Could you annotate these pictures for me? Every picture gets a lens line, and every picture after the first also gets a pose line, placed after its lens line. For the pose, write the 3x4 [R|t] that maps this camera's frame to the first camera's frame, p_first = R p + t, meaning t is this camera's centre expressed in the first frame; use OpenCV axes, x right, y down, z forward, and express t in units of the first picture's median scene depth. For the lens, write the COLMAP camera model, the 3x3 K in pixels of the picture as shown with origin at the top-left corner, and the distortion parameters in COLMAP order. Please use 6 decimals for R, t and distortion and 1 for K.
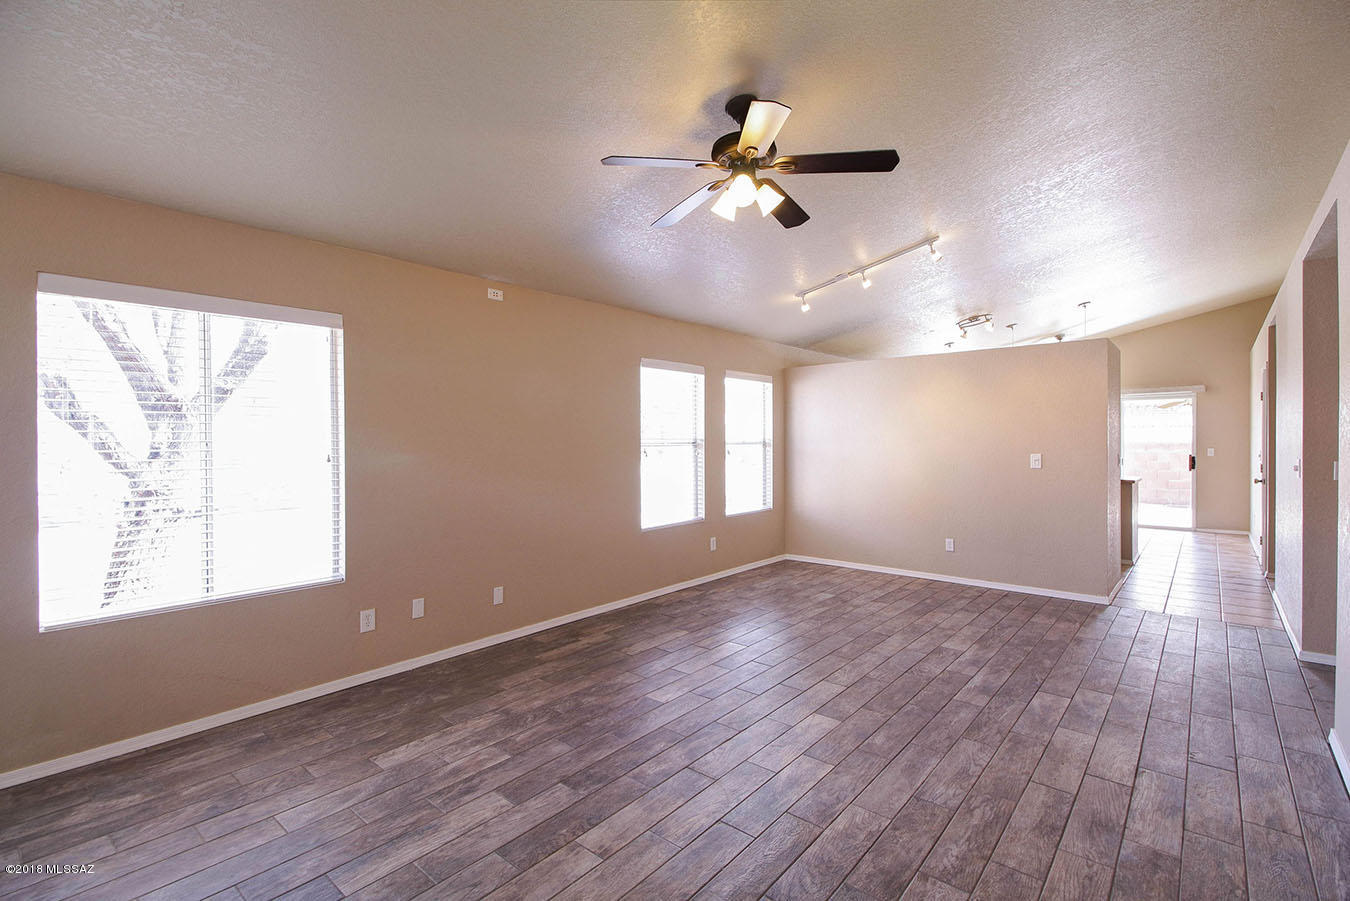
lens RADIAL K [[635.3, 0, 645.7], [0, 635.3, 443.0], [0, 0, 1]] dist [0.021468, -0.012044]
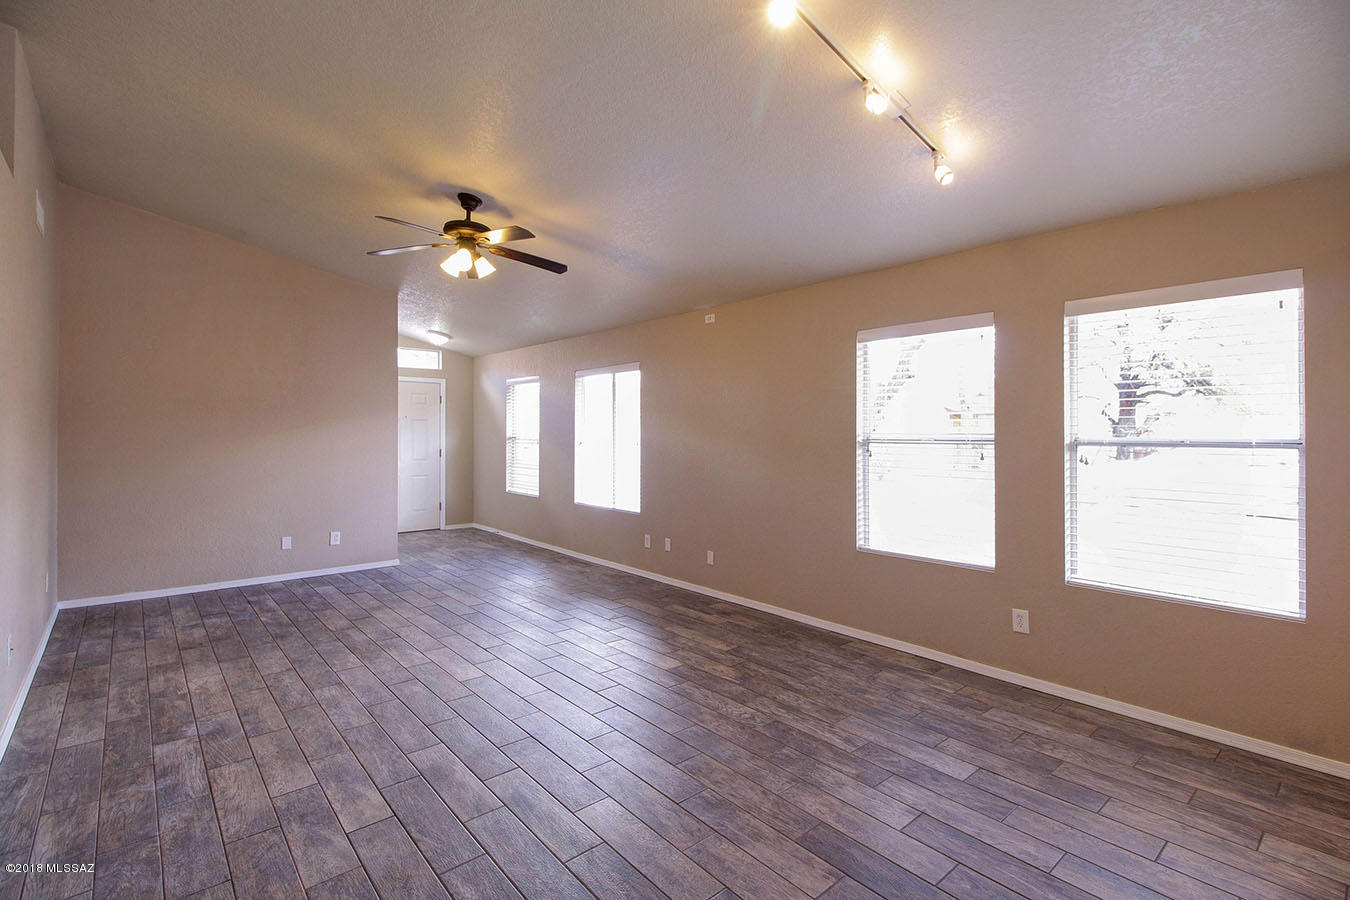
lens RADIAL K [[631.7, 0, 714.4], [0, 631.7, 429.0], [0, 0, 1]] dist [0.019109, -0.010861]
pose [[-0.107133, -0.002584, -0.994241, 1.240160], [-0.009508, 0.999954, -0.001574, -0.014303], [0.994199, 0.009284, -0.107153, 1.404123]]
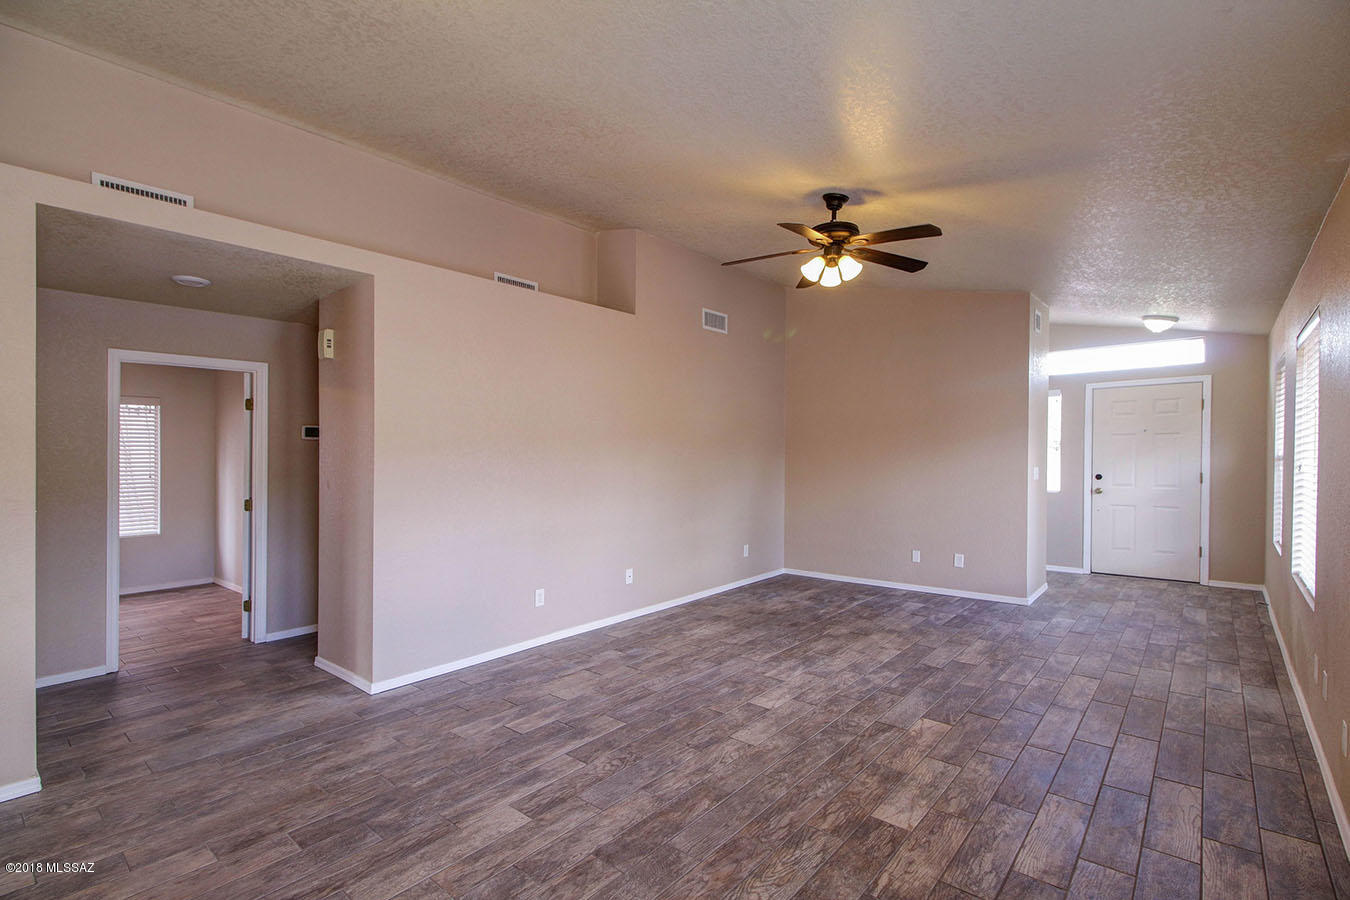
lens RADIAL K [[629.5, 0, 638.2], [0, 629.5, 446.3], [0, 0, 1]] dist [0.021732, -0.009545]
pose [[-0.999766, 0.013947, 0.016521, 0.429879], [0.013809, 0.999869, -0.008490, -0.011405], [-0.016637, -0.008260, -0.999827, 1.910351]]
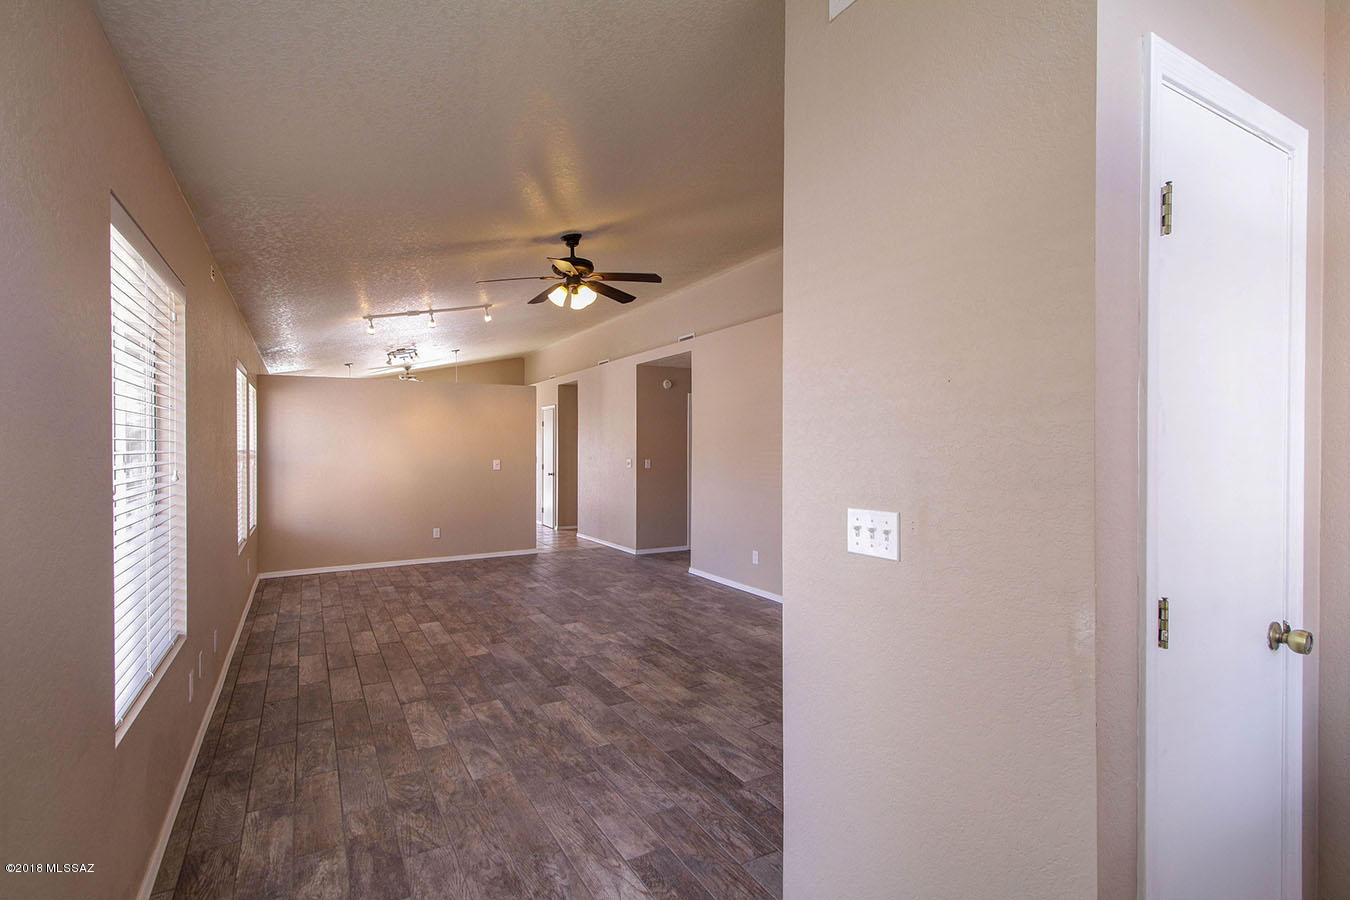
lens RADIAL K [[642.5, 0, 722.9], [0, 642.5, 448.2], [0, 0, 1]] dist [0.023367, -0.009368]
pose [[0.276153, 0.000660, 0.961113, -1.058522], [0.008650, 0.999958, -0.003172, -0.001497], [-0.961075, 0.009190, 0.276136, 0.166641]]
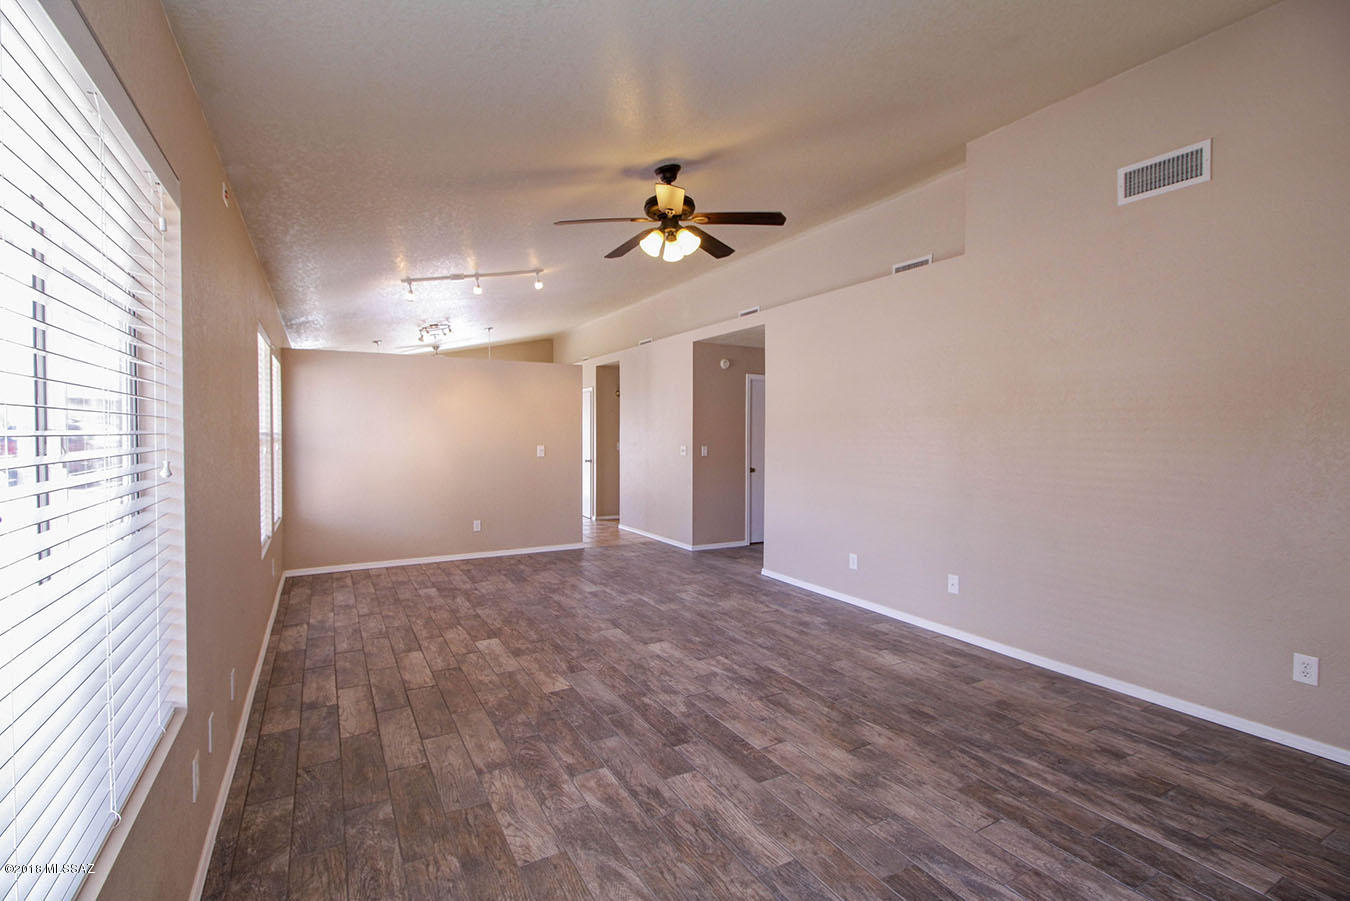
lens RADIAL K [[622.4, 0, 715.3], [0, 622.4, 447.6], [0, 0, 1]] dist [0.021276, -0.010634]
pose [[0.290071, -0.016775, 0.956858, -0.836954], [0.001413, 0.999853, 0.017100, -0.001407], [-0.957004, -0.003608, 0.290052, 0.458470]]
